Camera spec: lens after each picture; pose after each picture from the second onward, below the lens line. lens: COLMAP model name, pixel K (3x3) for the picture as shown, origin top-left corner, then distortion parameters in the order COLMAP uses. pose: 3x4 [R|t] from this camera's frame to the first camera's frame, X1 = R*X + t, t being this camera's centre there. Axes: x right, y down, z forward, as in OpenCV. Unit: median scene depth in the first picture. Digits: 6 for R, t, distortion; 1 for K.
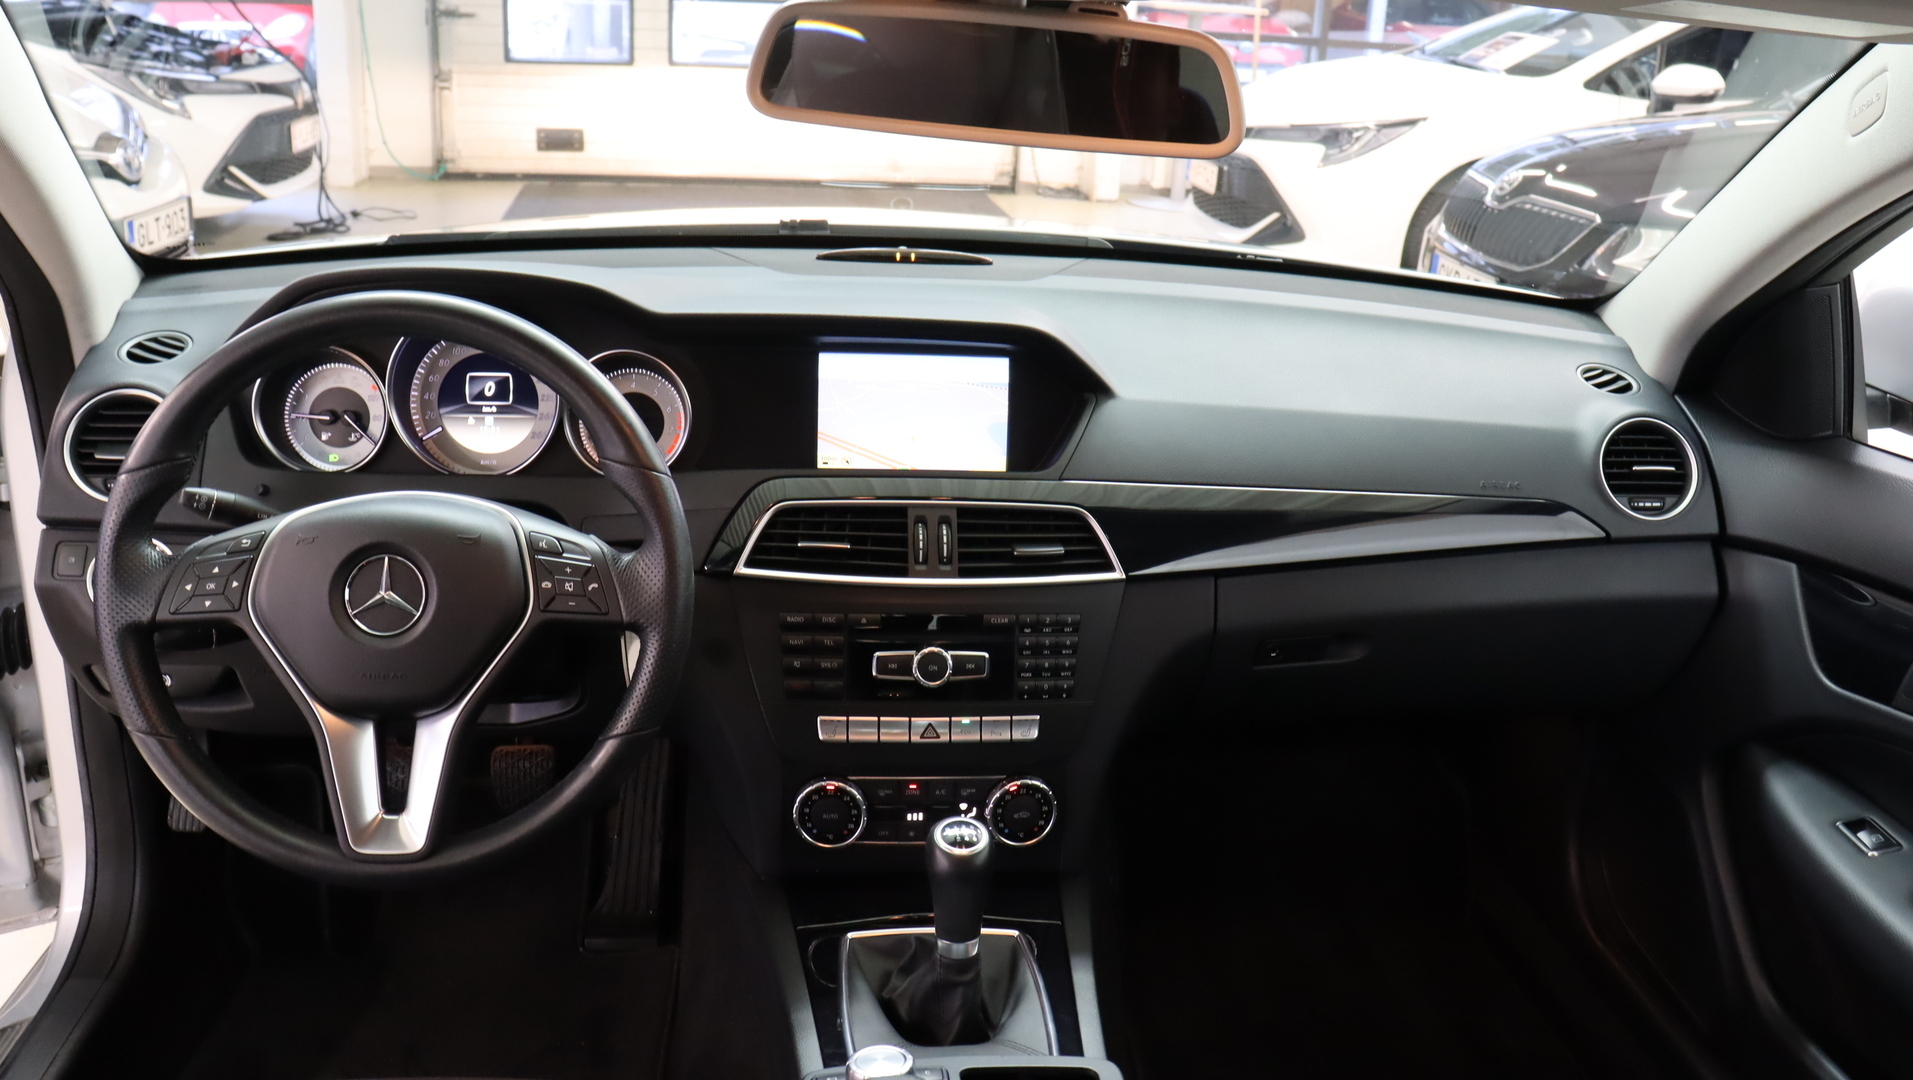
lens RADIAL K [[1544.7, 0, 956.5], [0, 1544.7, 540.0], [0, 0, 1]] dist [-0.182515, 0.151873]
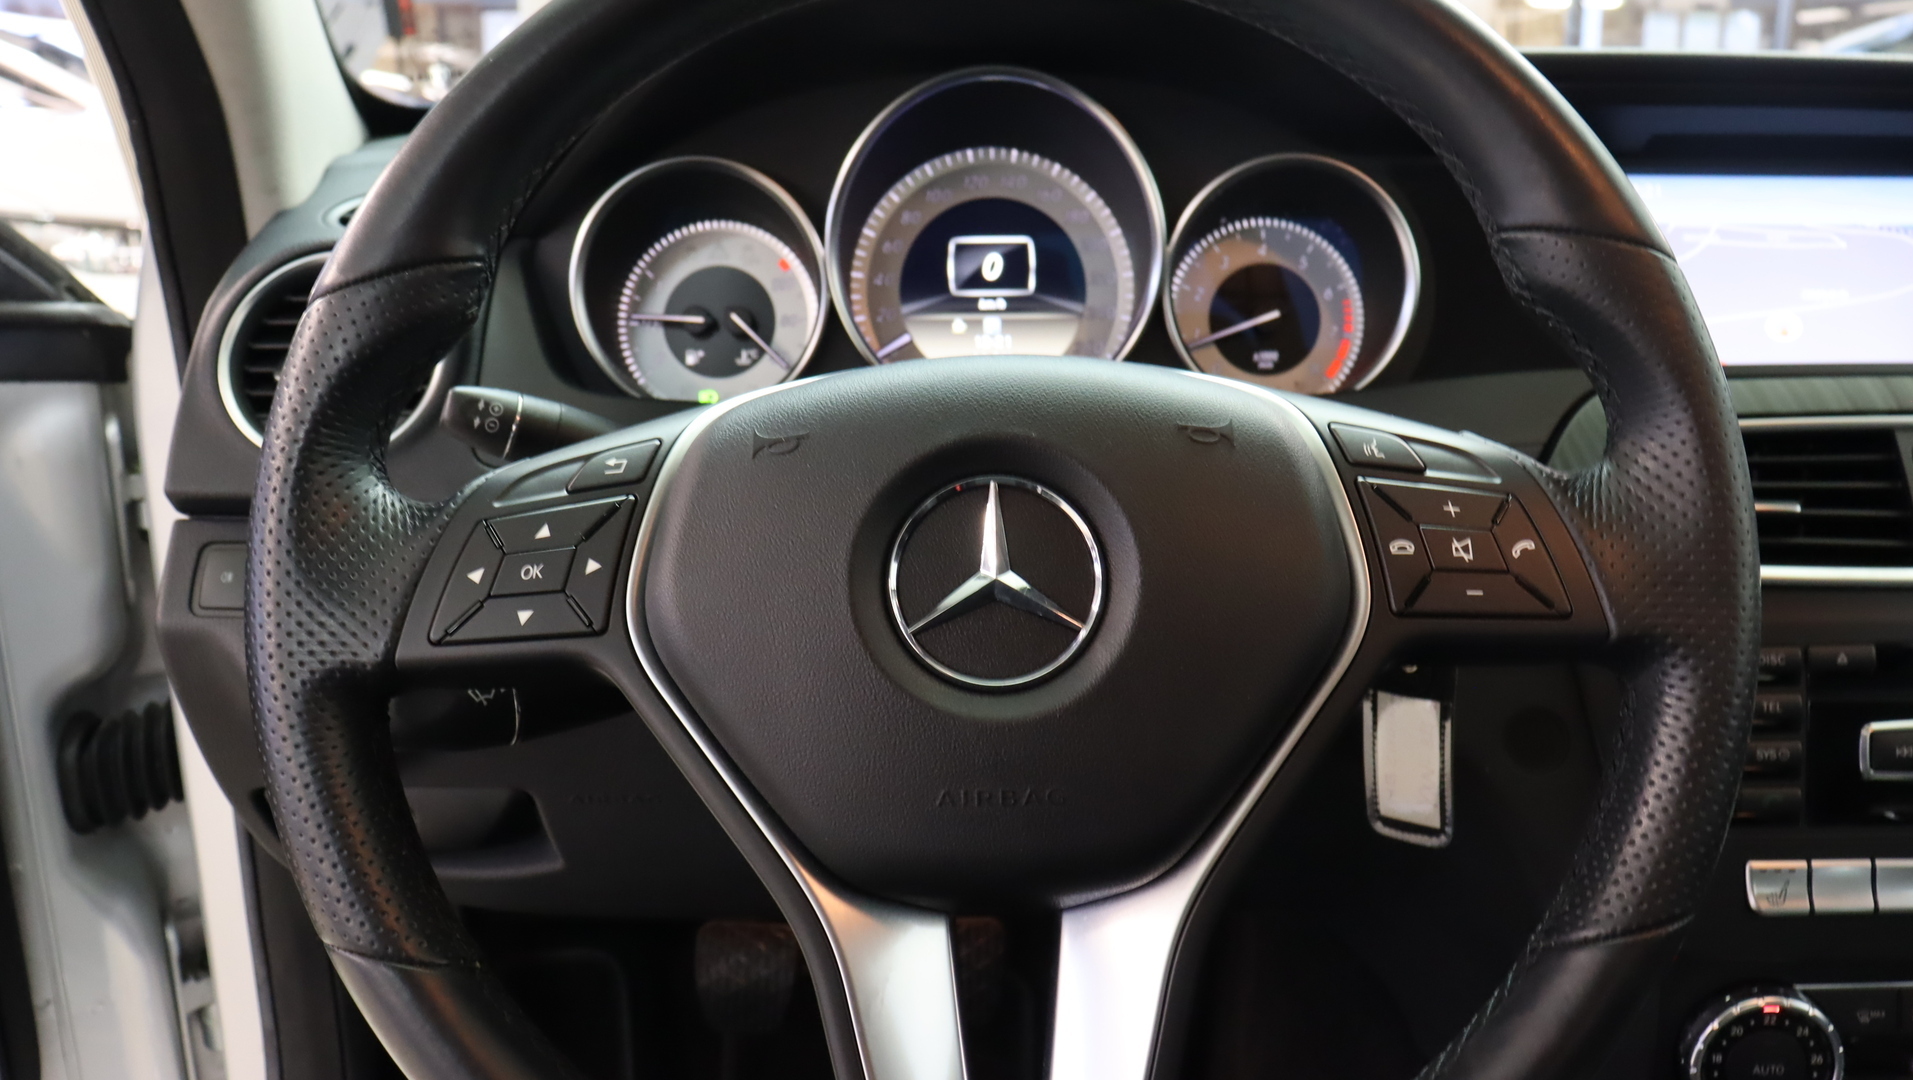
lens RADIAL K [[1544.7, 0, 956.5], [0, 1544.7, 540.0], [0, 0, 1]] dist [-0.182515, 0.151873]
pose [[0.992100, -0.032857, -0.121070, -0.277380], [0.022289, 0.995903, -0.087634, 0.048795], [0.123453, 0.084243, 0.988768, 0.501477]]
